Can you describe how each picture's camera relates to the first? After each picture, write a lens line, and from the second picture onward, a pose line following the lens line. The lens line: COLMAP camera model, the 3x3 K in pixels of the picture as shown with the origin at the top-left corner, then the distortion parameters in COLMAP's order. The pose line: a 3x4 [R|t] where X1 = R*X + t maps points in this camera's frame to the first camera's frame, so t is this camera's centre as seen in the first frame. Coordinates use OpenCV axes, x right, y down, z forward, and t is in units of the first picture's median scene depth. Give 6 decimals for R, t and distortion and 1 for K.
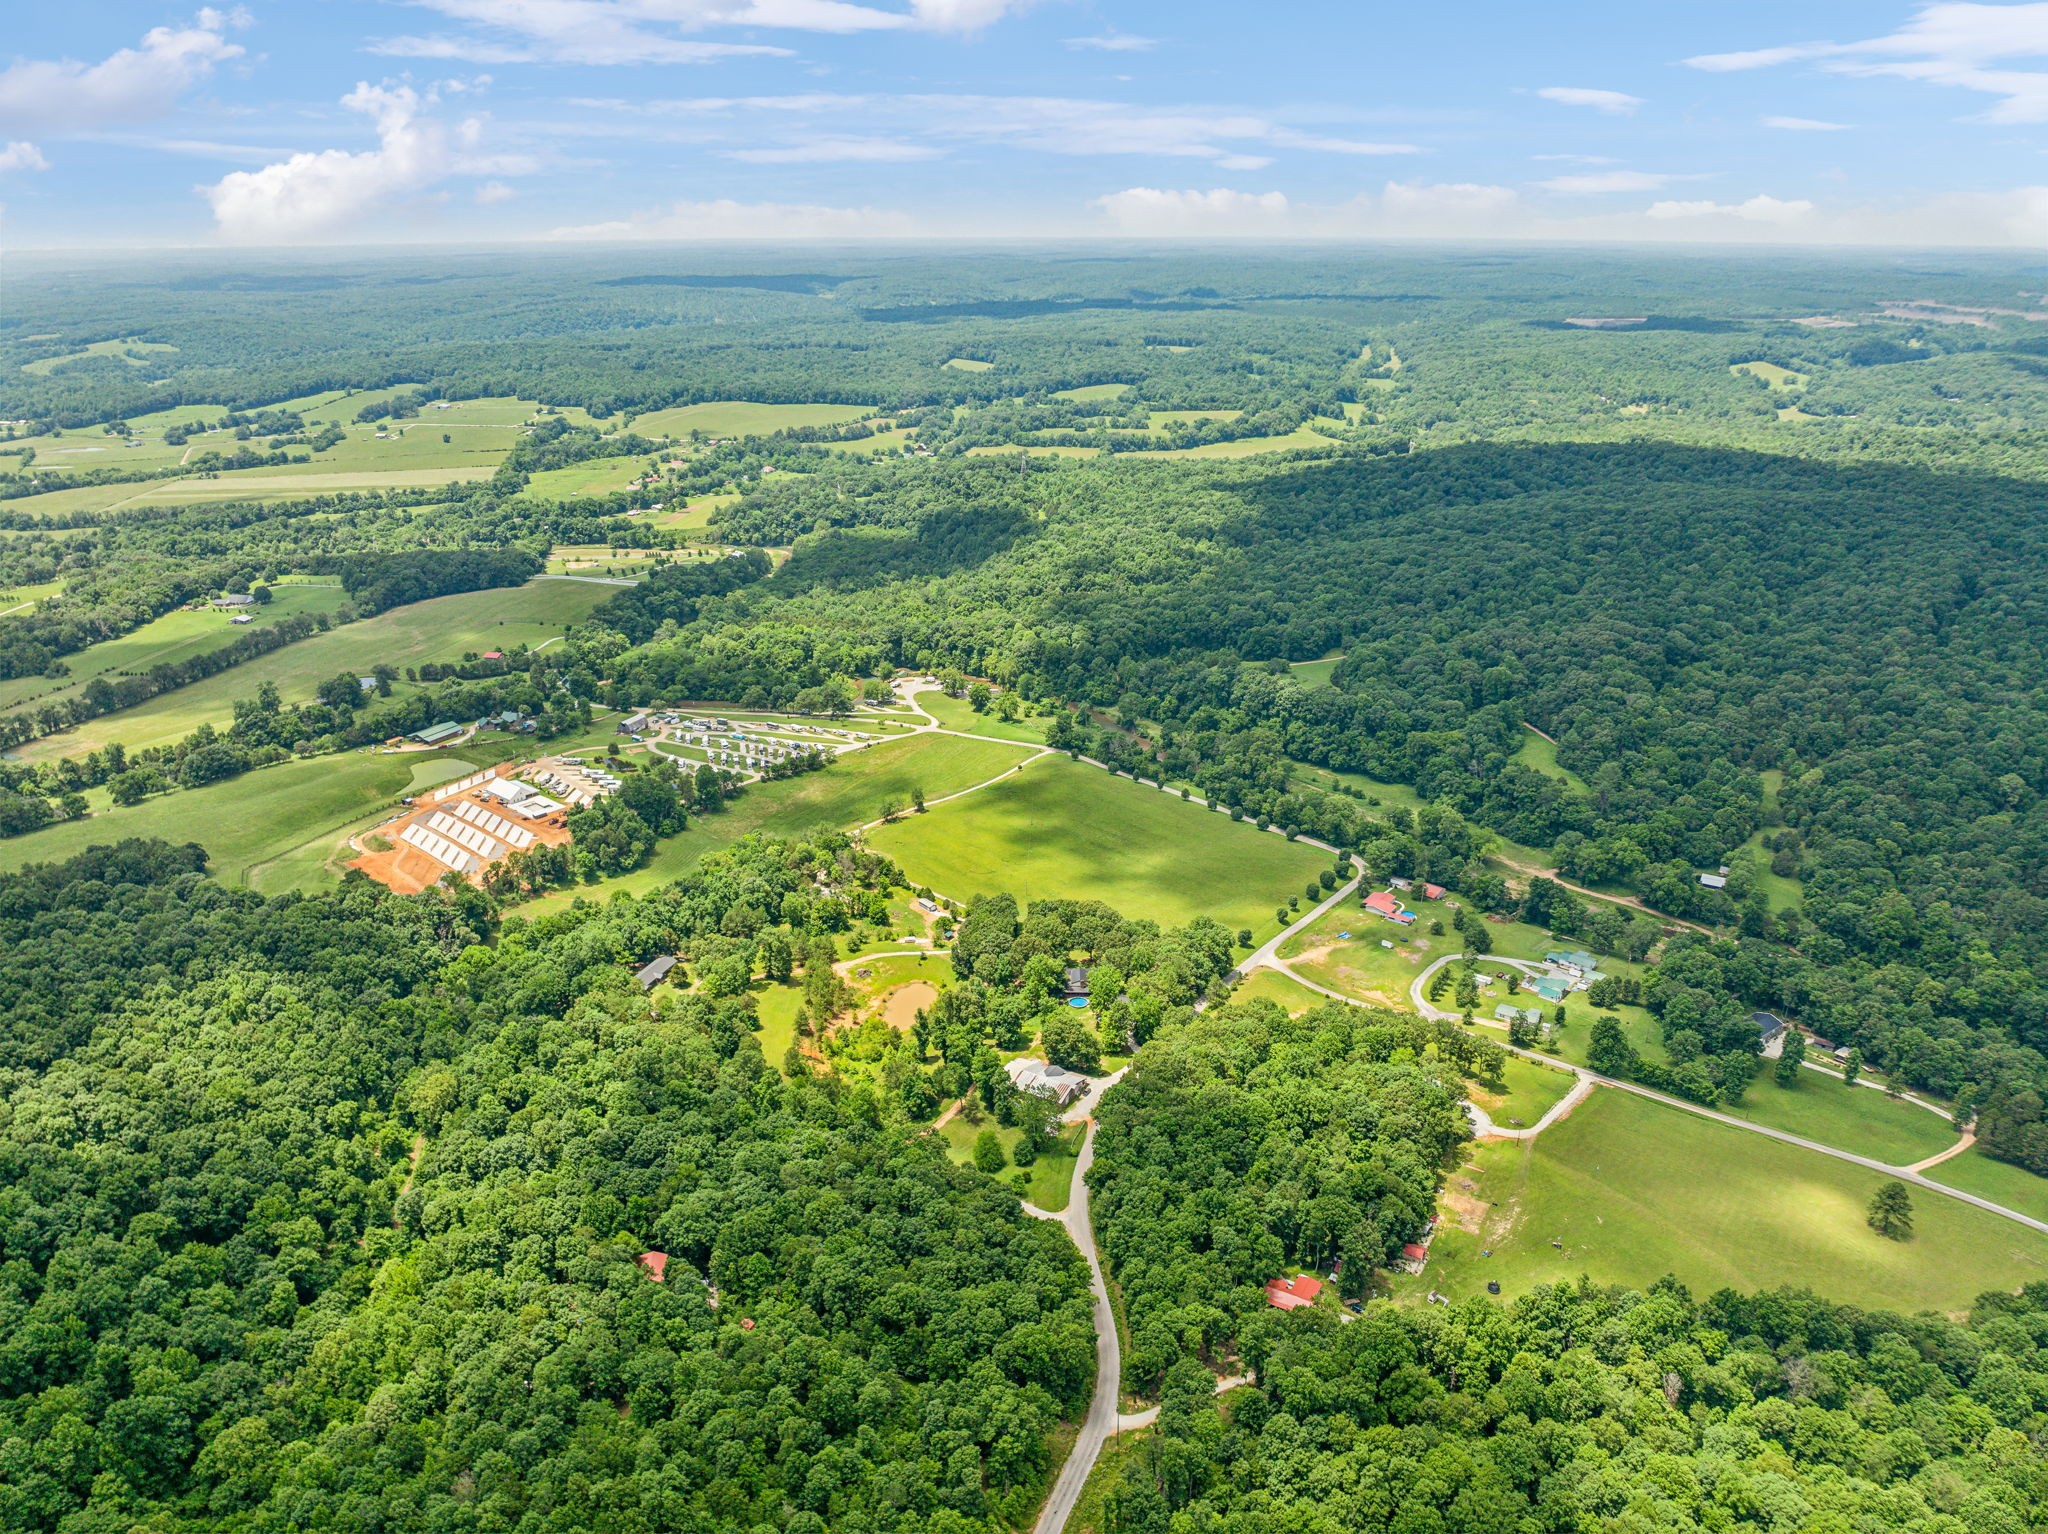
lens RADIAL K [[1455.5, 0, 1024.0], [0, 1455.5, 767.0], [0, 0, 1]] dist [-0.038441, 0.003943]
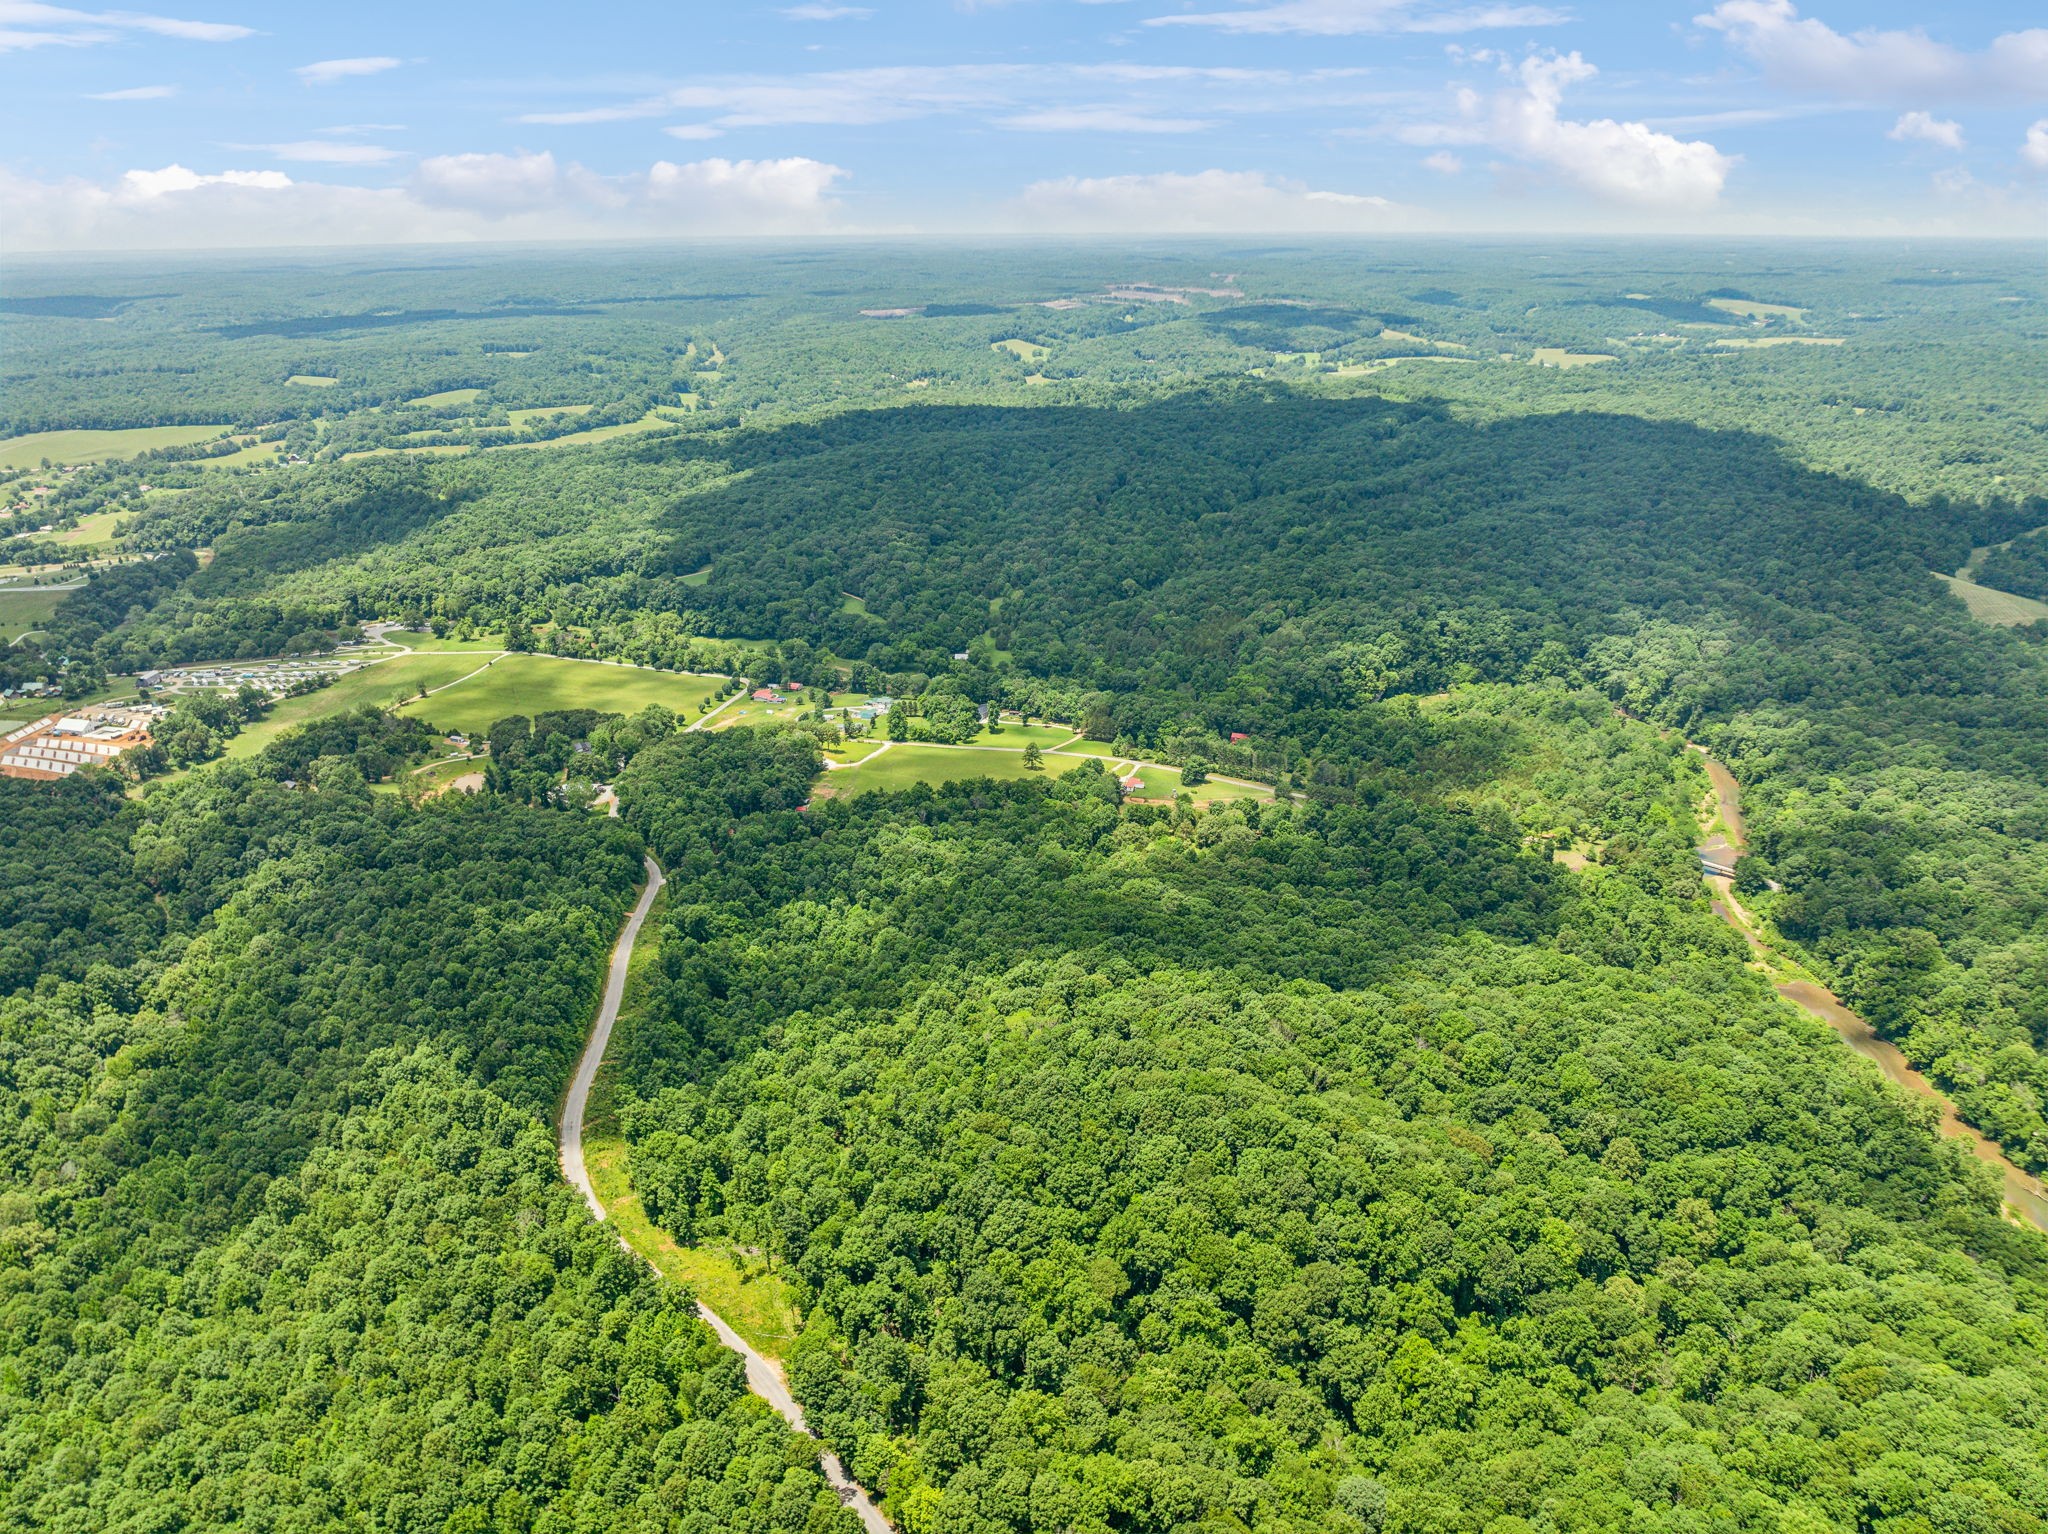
lens RADIAL K [[1455.5, 0, 1024.0], [0, 1455.5, 767.0], [0, 0, 1]] dist [-0.038441, 0.003943]
pose [[0.903011, -0.157063, 0.399878, -0.045497], [0.156702, 0.987066, 0.033830, 0.053586], [-0.400019, 0.032113, 0.915944, -0.178918]]
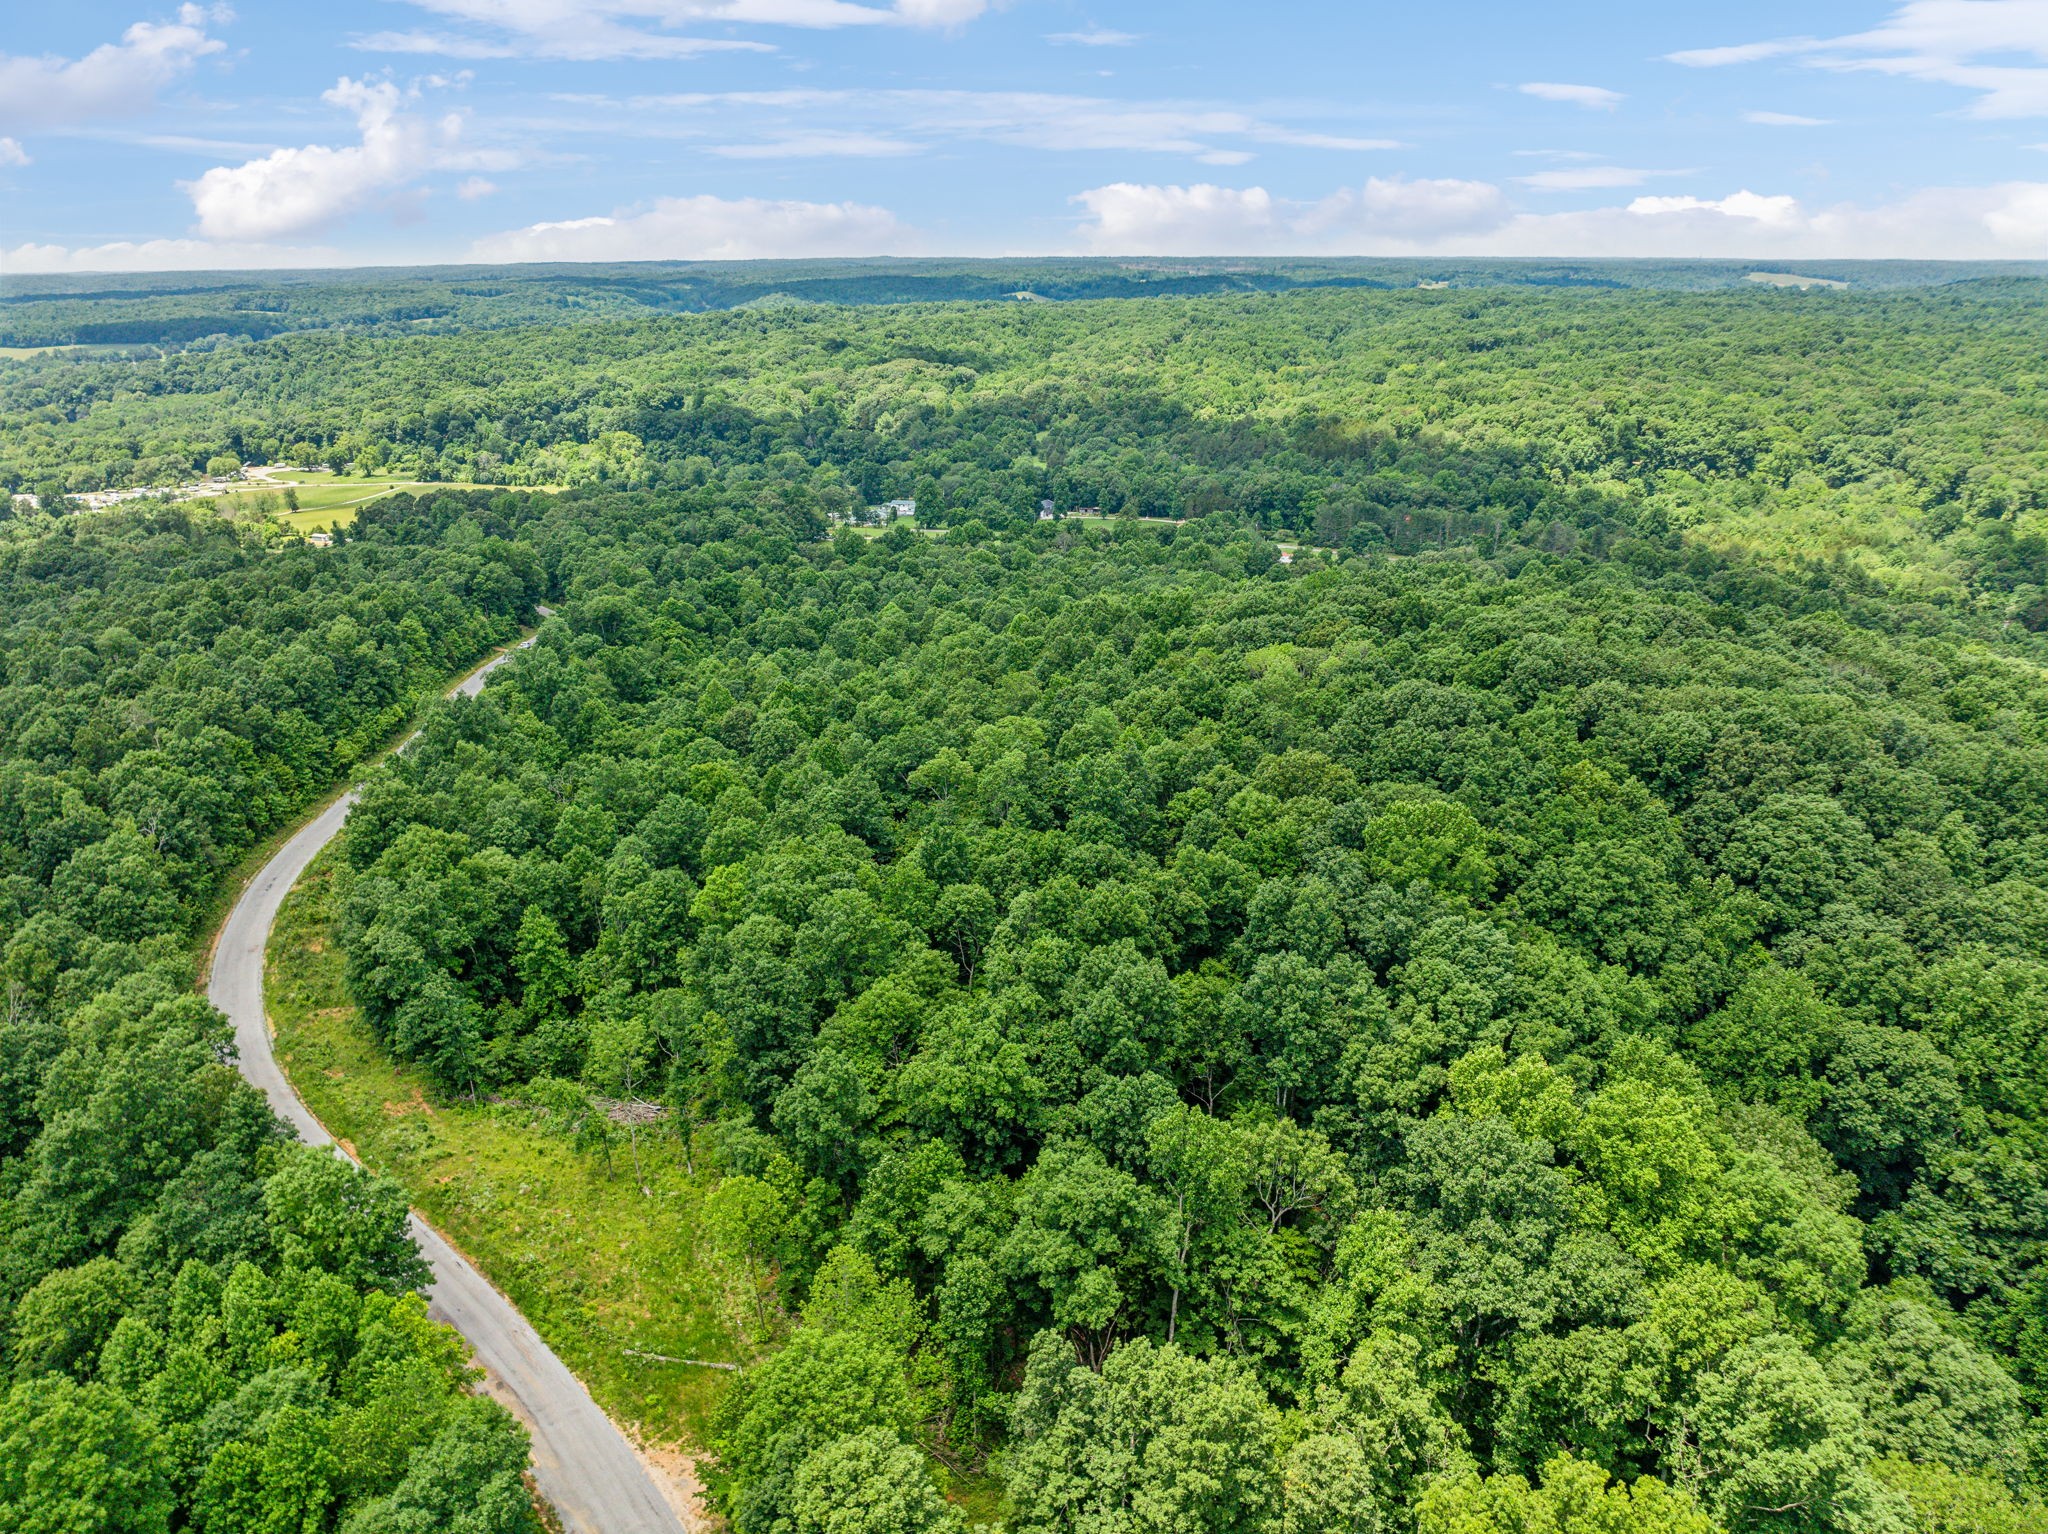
lens RADIAL K [[1457.5, 0, 1024.0], [0, 1457.5, 767.0], [0, 0, 1]] dist [-0.047851, 0.001725]
pose [[0.901272, -0.148807, 0.406896, -0.018494], [0.156654, 0.987552, 0.014174, 0.107423], [-0.403940, 0.050967, 0.913365, -0.046039]]
